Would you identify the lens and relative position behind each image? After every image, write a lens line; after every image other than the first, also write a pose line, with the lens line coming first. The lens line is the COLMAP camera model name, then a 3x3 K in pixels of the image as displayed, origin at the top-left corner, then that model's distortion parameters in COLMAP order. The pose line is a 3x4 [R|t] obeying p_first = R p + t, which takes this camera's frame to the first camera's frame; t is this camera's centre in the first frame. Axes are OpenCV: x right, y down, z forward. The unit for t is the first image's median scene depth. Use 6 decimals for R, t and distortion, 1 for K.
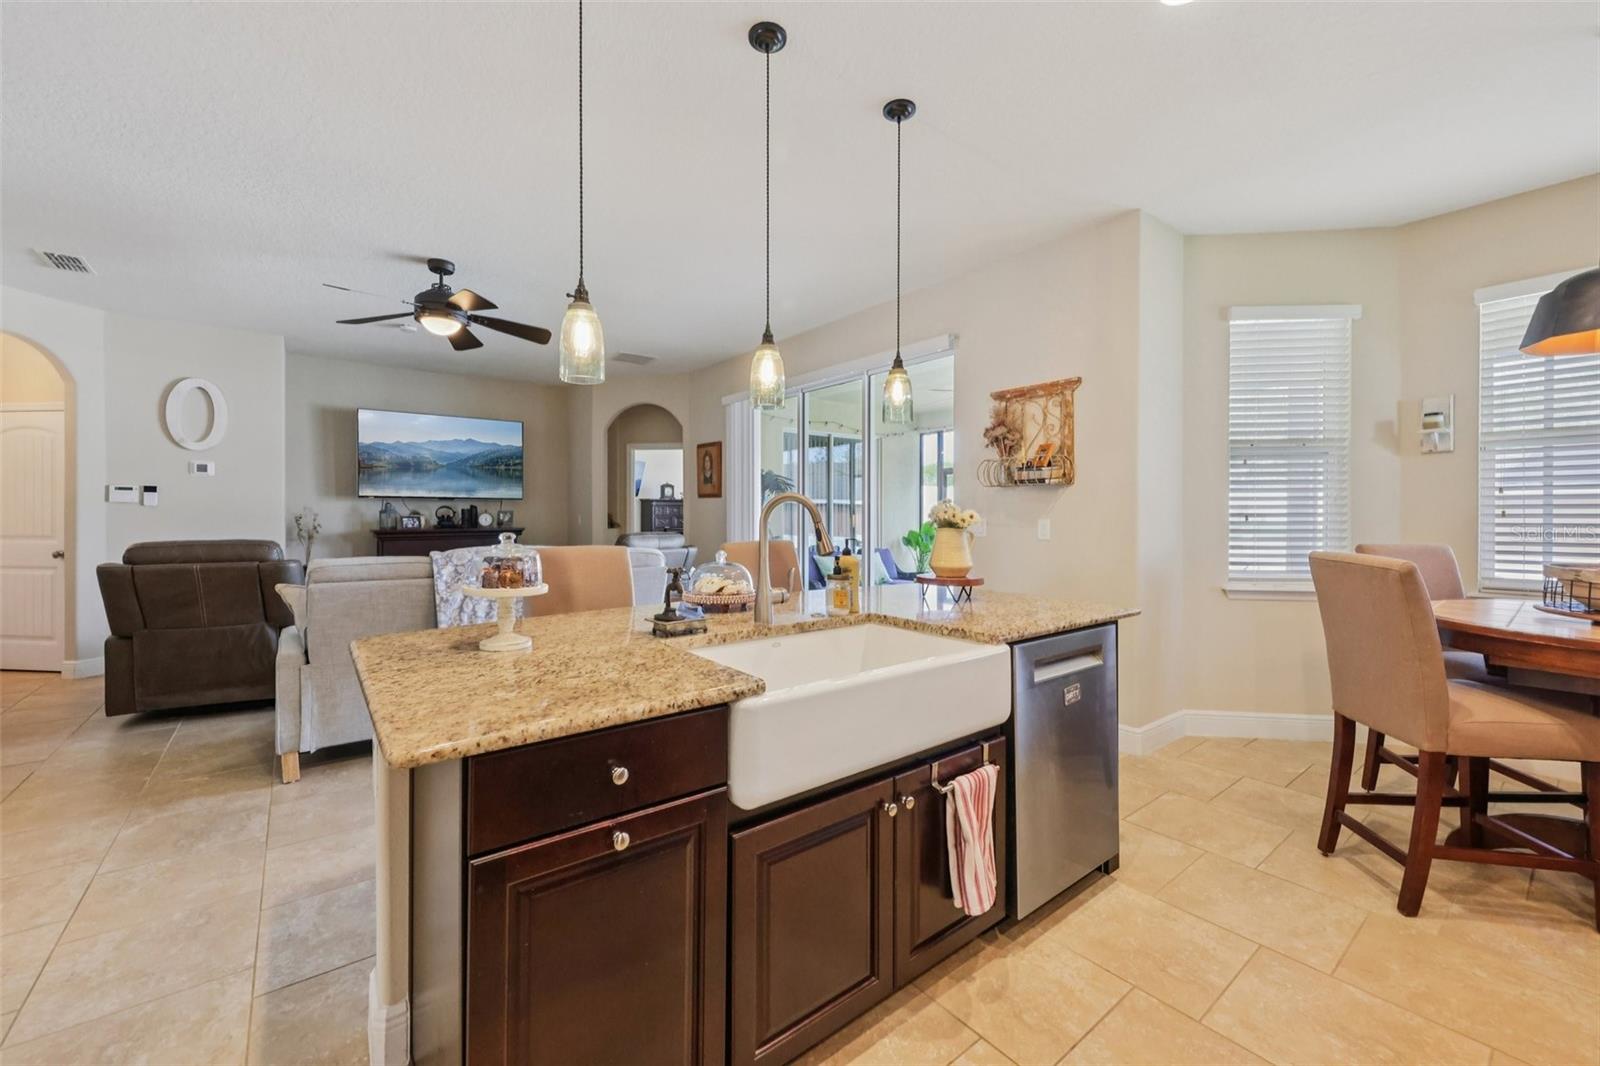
lens RADIAL K [[640.3, 0, 805.3], [0, 640.3, 517.7], [0, 0, 1]] dist [0.008529, -0.003972]
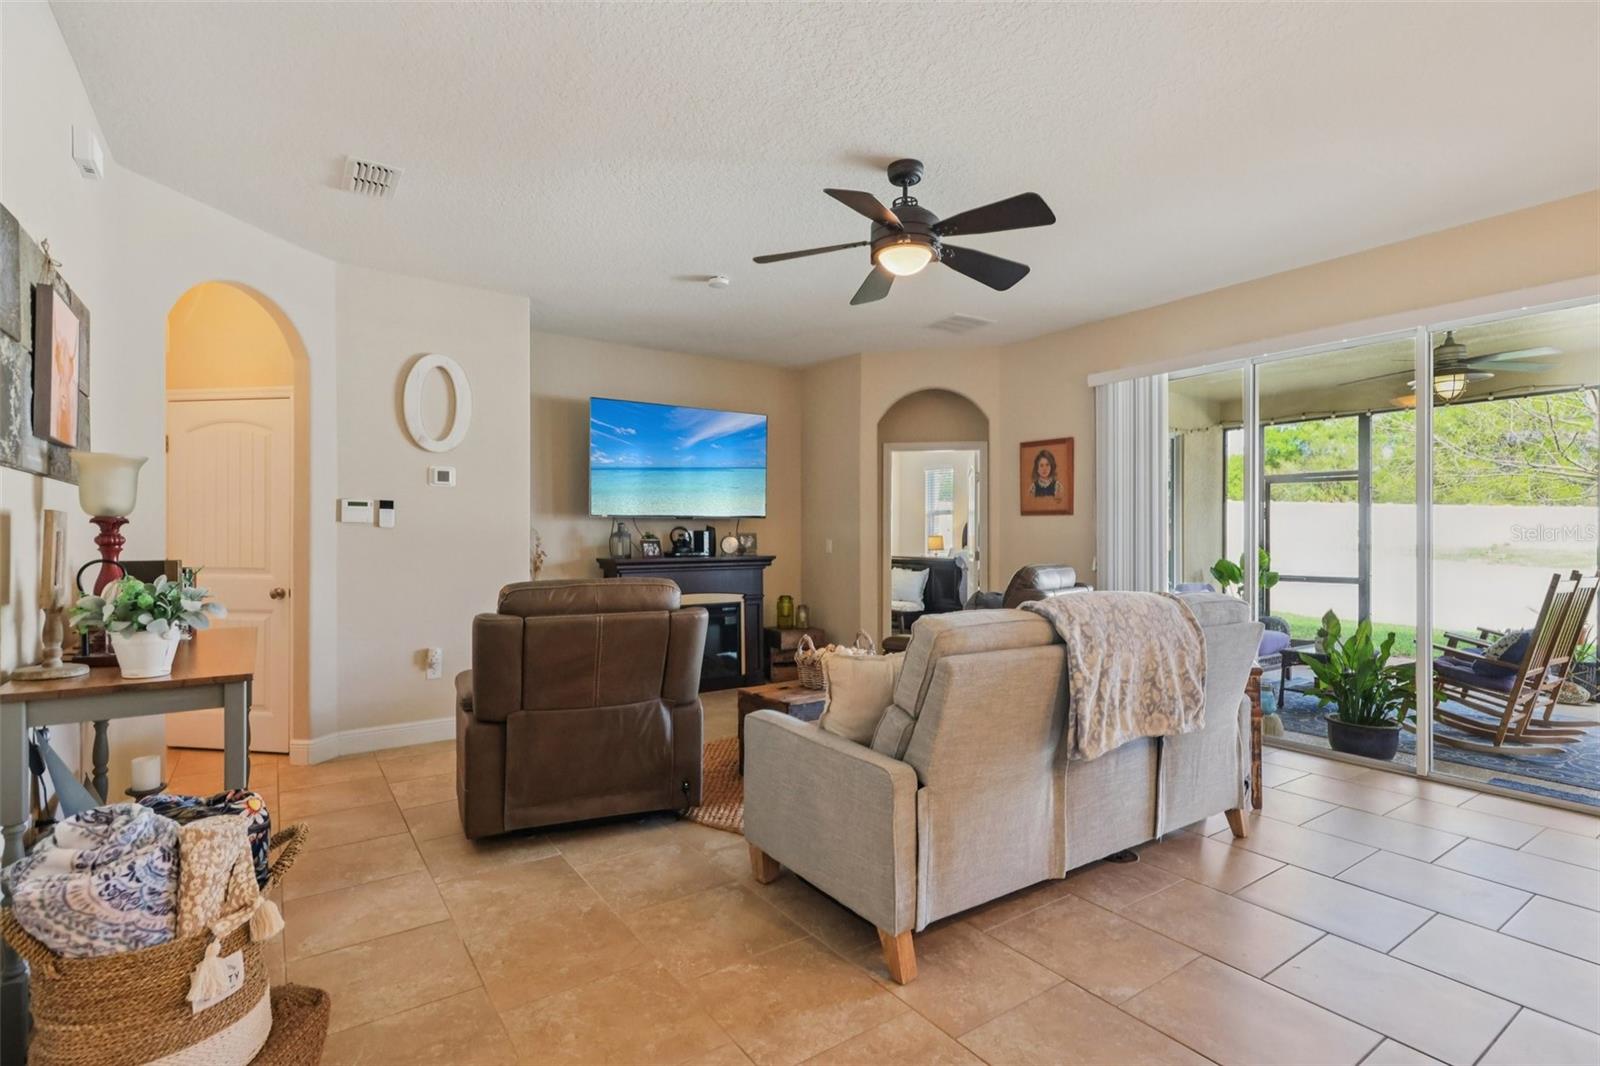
lens RADIAL K [[766.9, 0, 799.6], [0, 766.9, 537.8], [0, 0, 1]] dist [0.016701, -0.000119]
pose [[0.997989, 0.000676, -0.063389, -0.504208], [-0.000803, 0.999998, -0.001978, -0.005347], [0.063388, 0.002025, 0.997987, 0.153211]]
